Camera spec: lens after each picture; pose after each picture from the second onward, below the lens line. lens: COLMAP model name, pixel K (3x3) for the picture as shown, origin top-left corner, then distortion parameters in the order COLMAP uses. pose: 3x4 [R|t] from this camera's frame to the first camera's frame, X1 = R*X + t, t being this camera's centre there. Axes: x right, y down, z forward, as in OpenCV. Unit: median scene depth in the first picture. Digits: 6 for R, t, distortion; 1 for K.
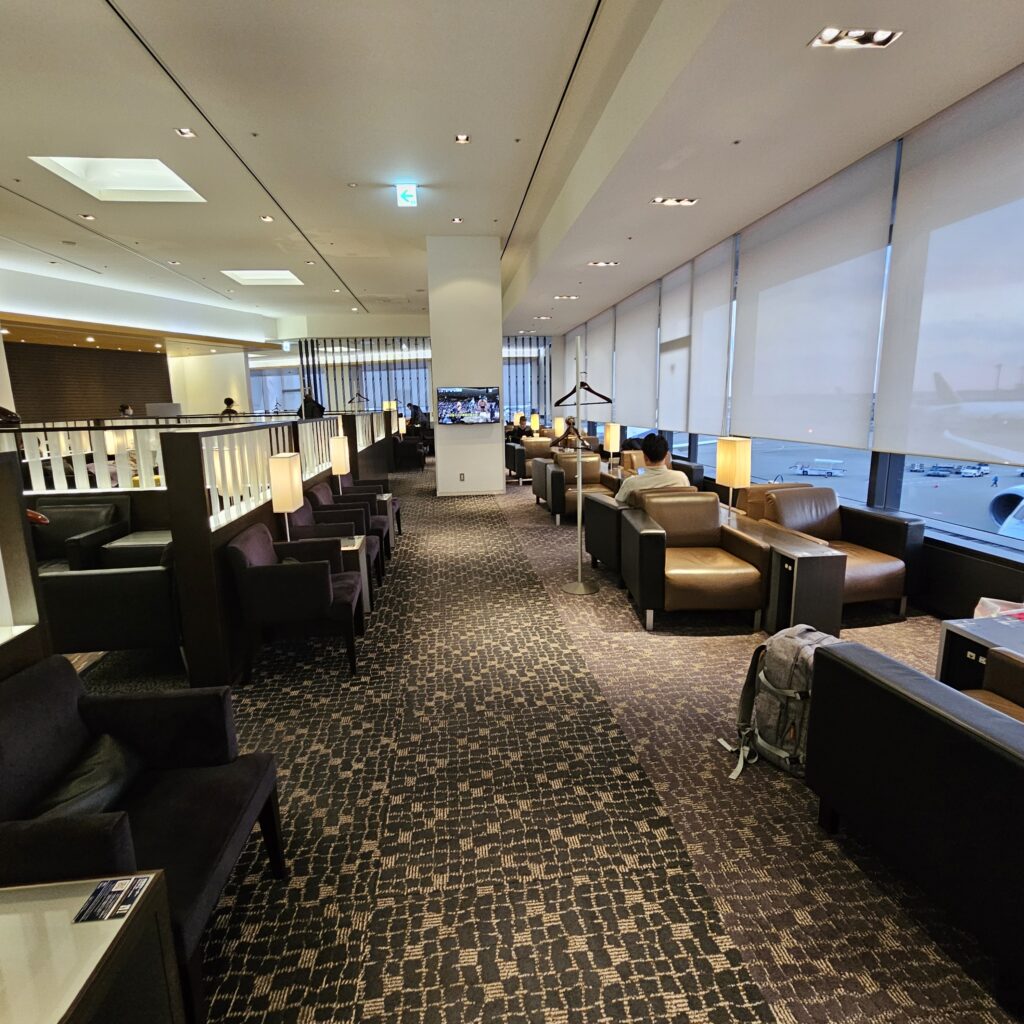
lens RADIAL K [[565.7, 0, 509.4], [0, 565.7, 511.5], [0, 0, 1]] dist [-0.002827, -0.000872]
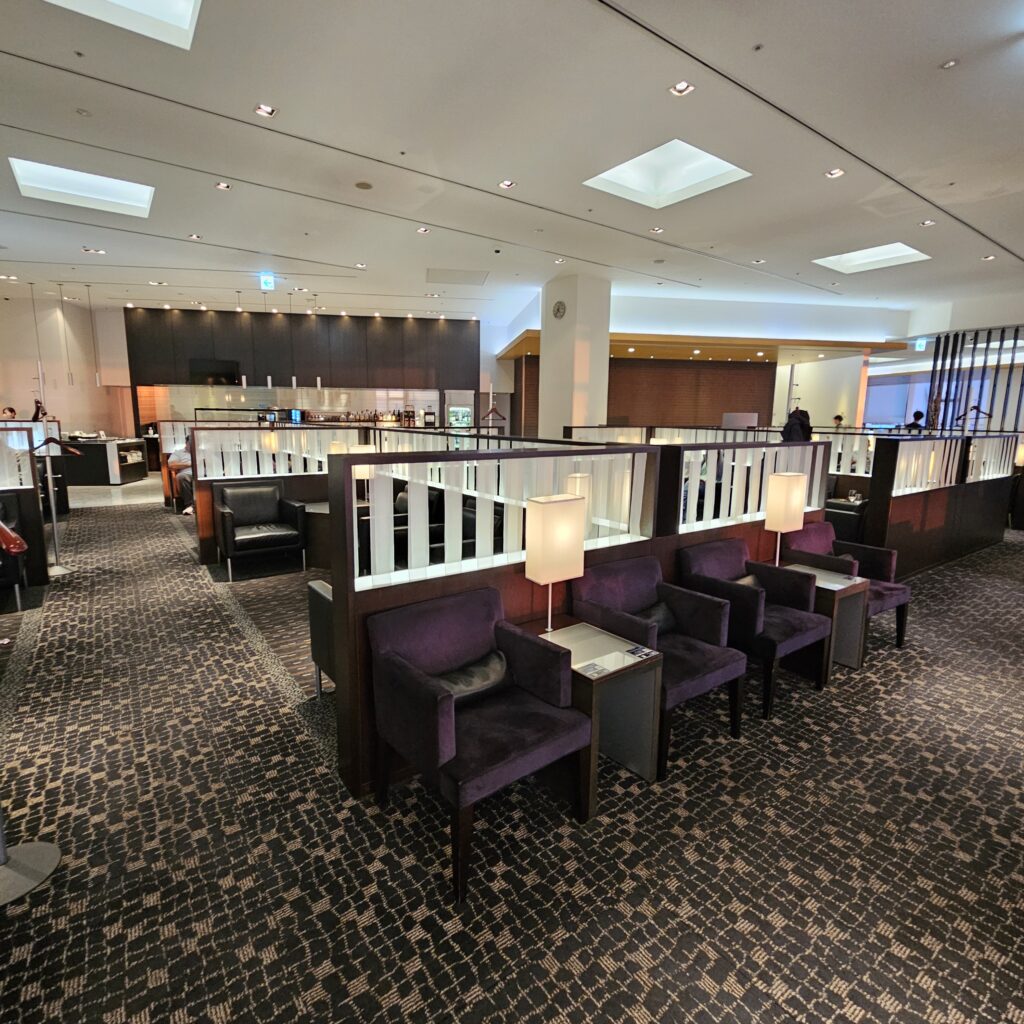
lens RADIAL K [[565.7, 0, 511.8], [0, 565.7, 505.4], [0, 0, 1]] dist [-0.002827, -0.000872]
pose [[0.493892, 0.162835, -0.854140, 0.072524], [-0.185711, 0.979397, 0.079329, -0.065431], [0.849460, 0.119443, 0.513956, 0.300620]]
